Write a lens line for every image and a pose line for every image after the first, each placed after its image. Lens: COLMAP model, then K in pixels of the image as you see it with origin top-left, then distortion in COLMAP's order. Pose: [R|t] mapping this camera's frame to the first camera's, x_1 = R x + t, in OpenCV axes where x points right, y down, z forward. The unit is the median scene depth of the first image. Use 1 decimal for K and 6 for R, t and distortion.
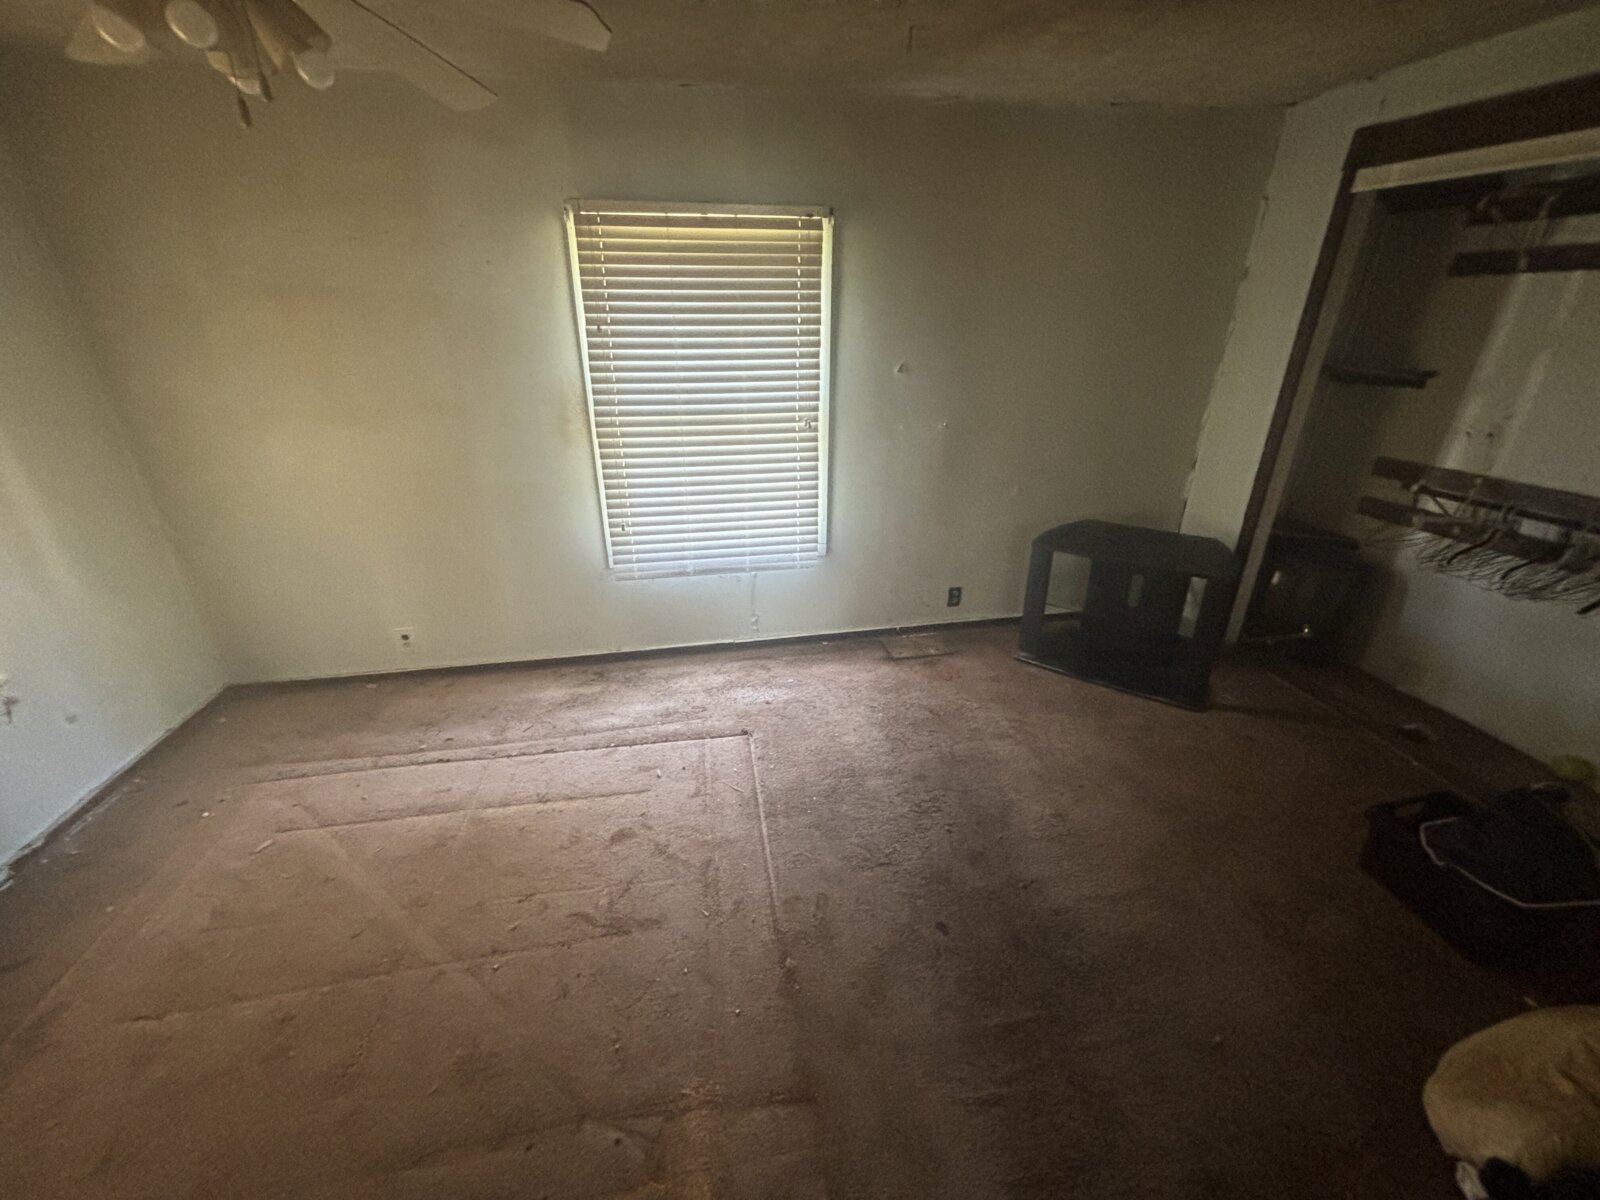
lens RADIAL K [[649.9, 0, 800.0], [0, 649.9, 600.0], [0, 0, 1]] dist [-0.000019, -0.000040]
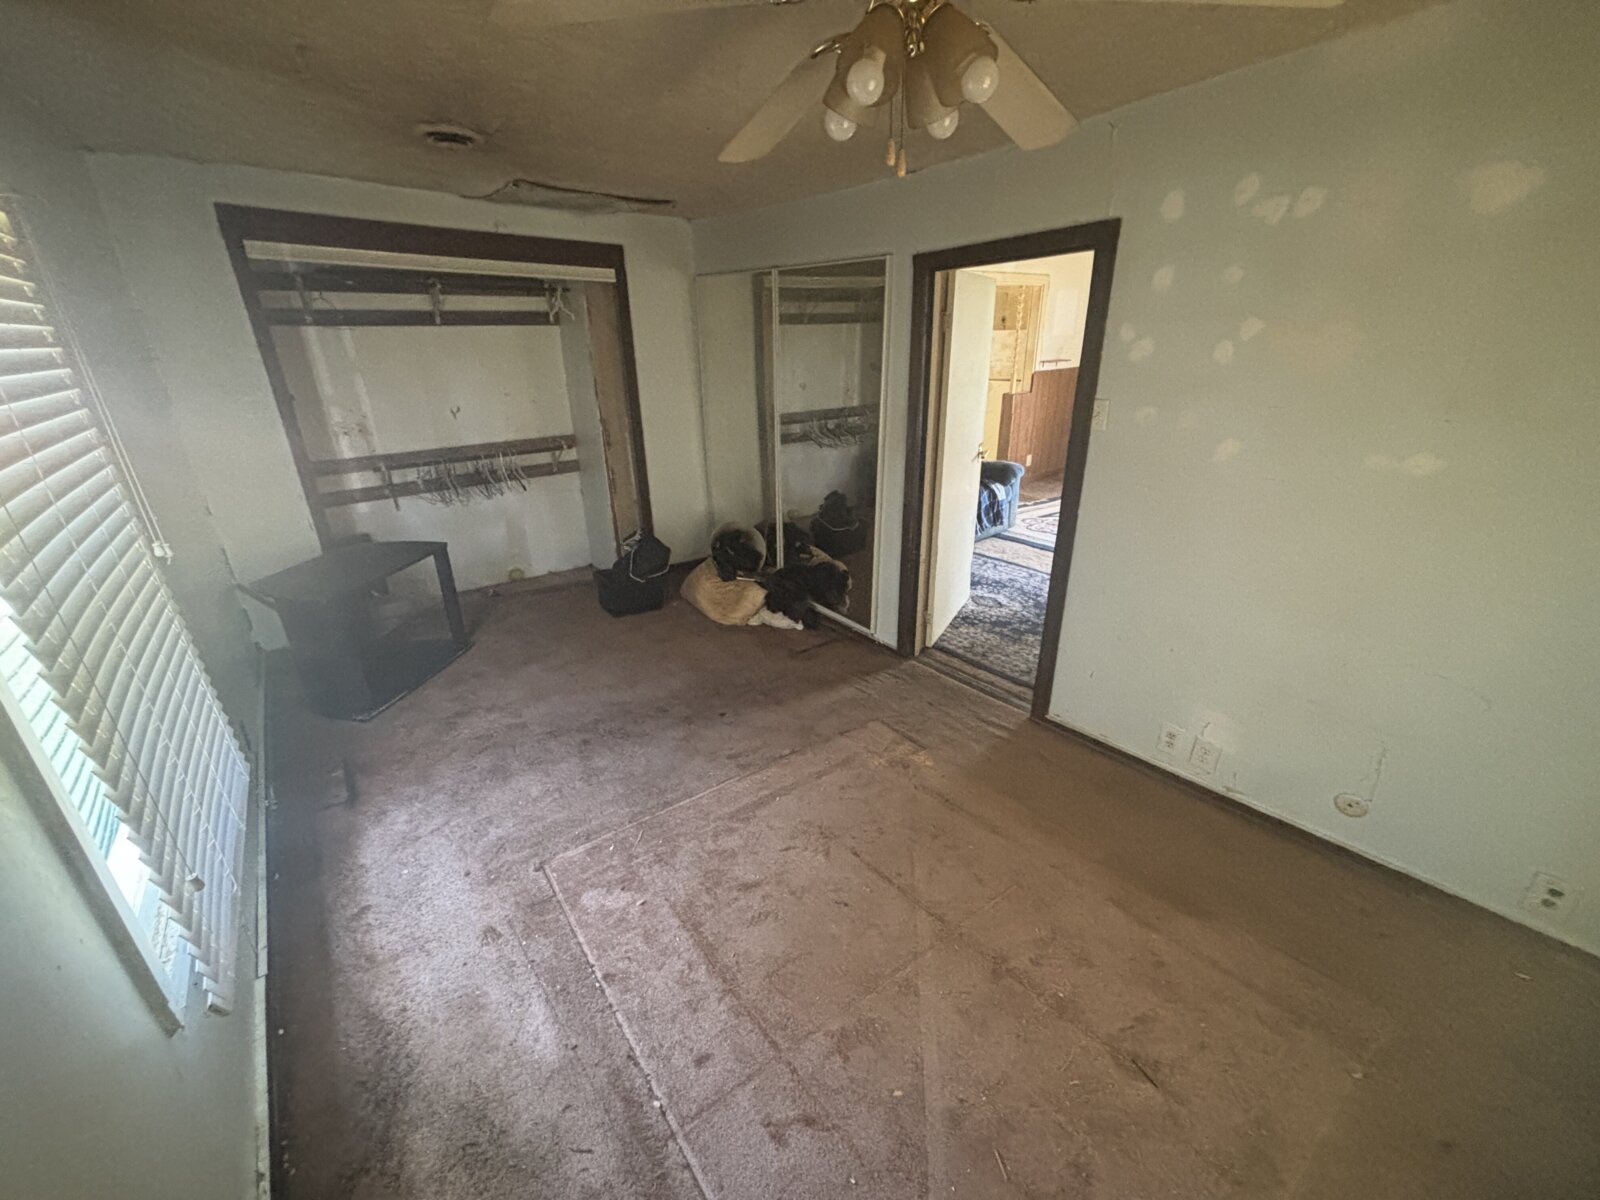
lens RADIAL K [[649.9, 0, 800.0], [0, 649.9, 600.0], [0, 0, 1]] dist [-0.000019, -0.000040]
pose [[-0.466094, -0.318196, 0.825535, -0.822687], [0.385946, 0.766500, 0.513345, -0.347657], [-0.796117, 0.557879, -0.234454, 0.792173]]
